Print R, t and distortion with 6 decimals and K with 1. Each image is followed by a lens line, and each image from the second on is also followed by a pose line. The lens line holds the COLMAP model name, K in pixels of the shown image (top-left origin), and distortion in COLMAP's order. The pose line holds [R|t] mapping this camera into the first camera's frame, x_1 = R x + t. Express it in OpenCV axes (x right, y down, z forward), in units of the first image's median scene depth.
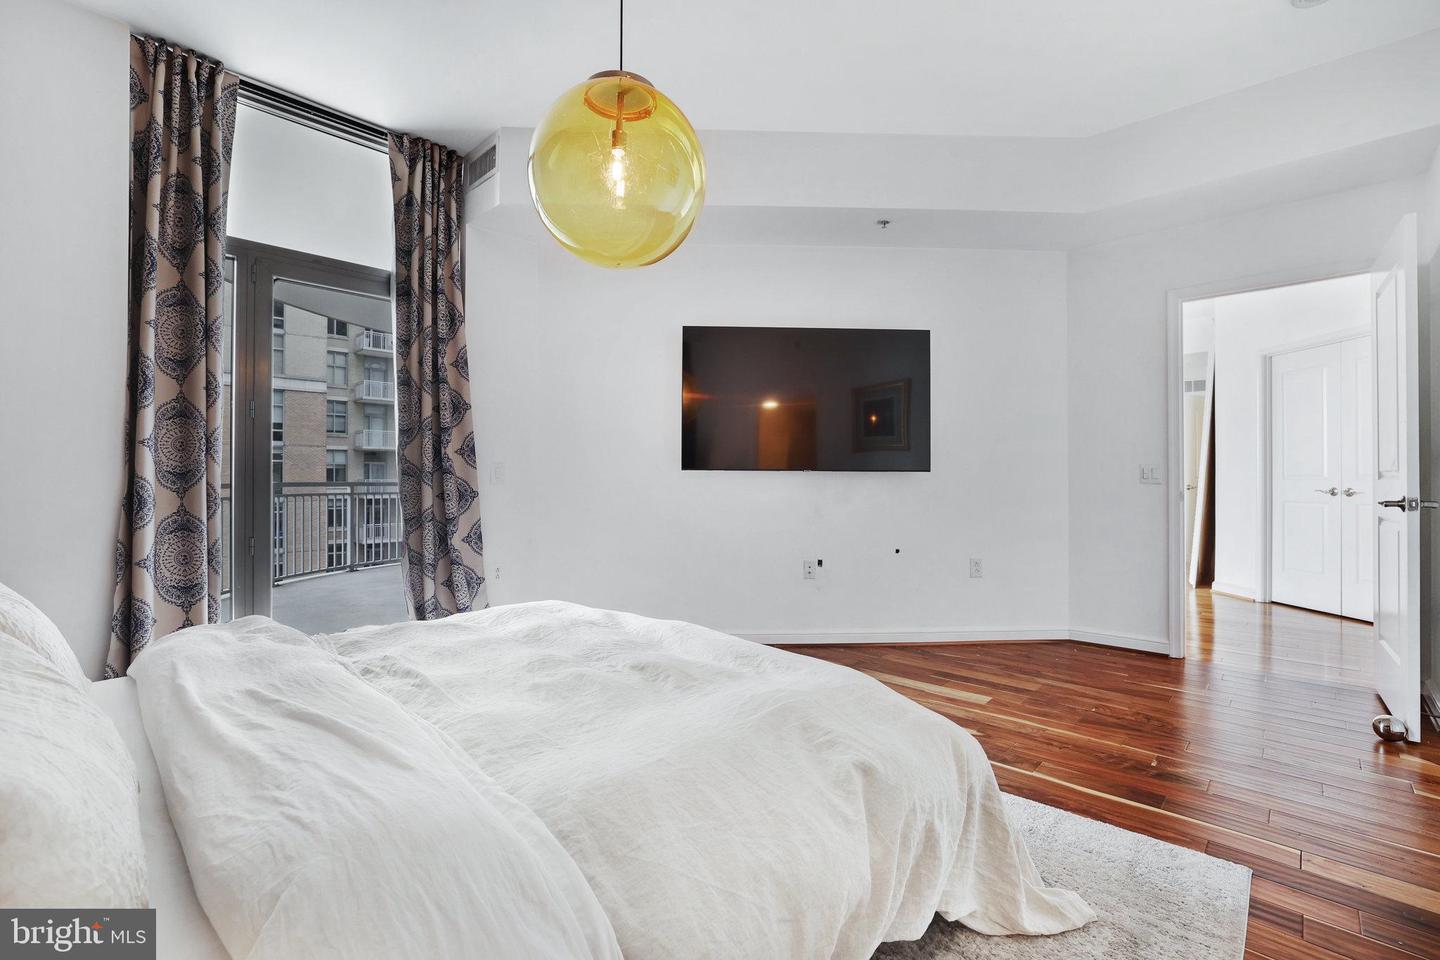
lens RADIAL K [[643.8, 0, 727.6], [0, 643.8, 481.3], [0, 0, 1]] dist [-0.030488, 0.003398]
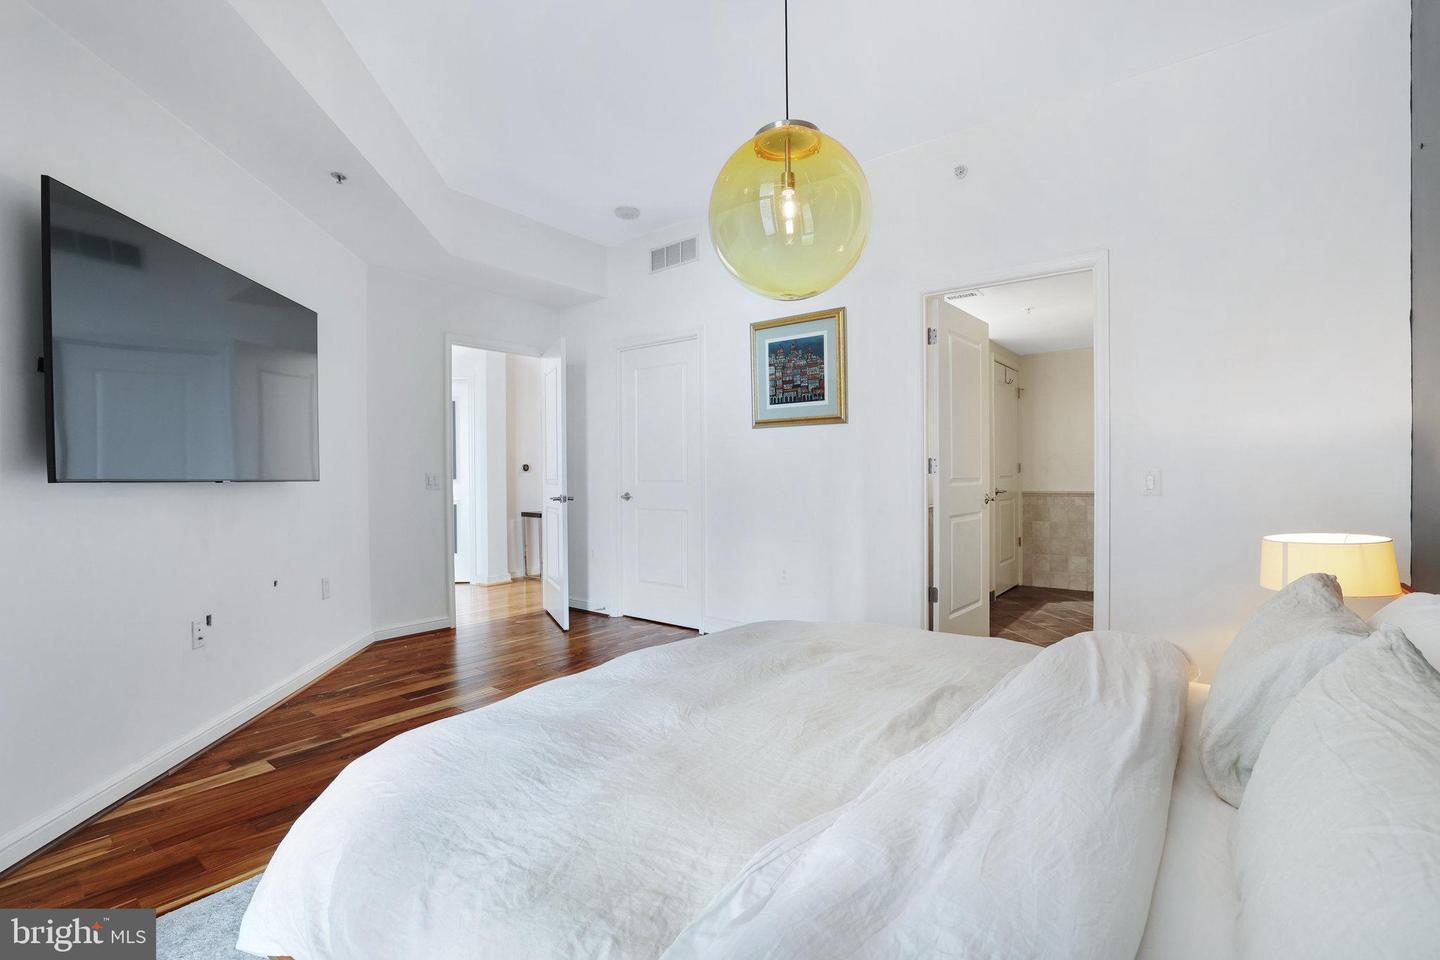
lens RADIAL K [[643.8, 0, 717.3], [0, 643.8, 474.2], [0, 0, 1]] dist [-0.030488, 0.003398]
pose [[-0.097568, 0.005636, 0.995213, -0.643948], [0.008867, 0.999949, -0.004793, -0.016485], [-0.995189, 0.008357, -0.097613, 0.636249]]
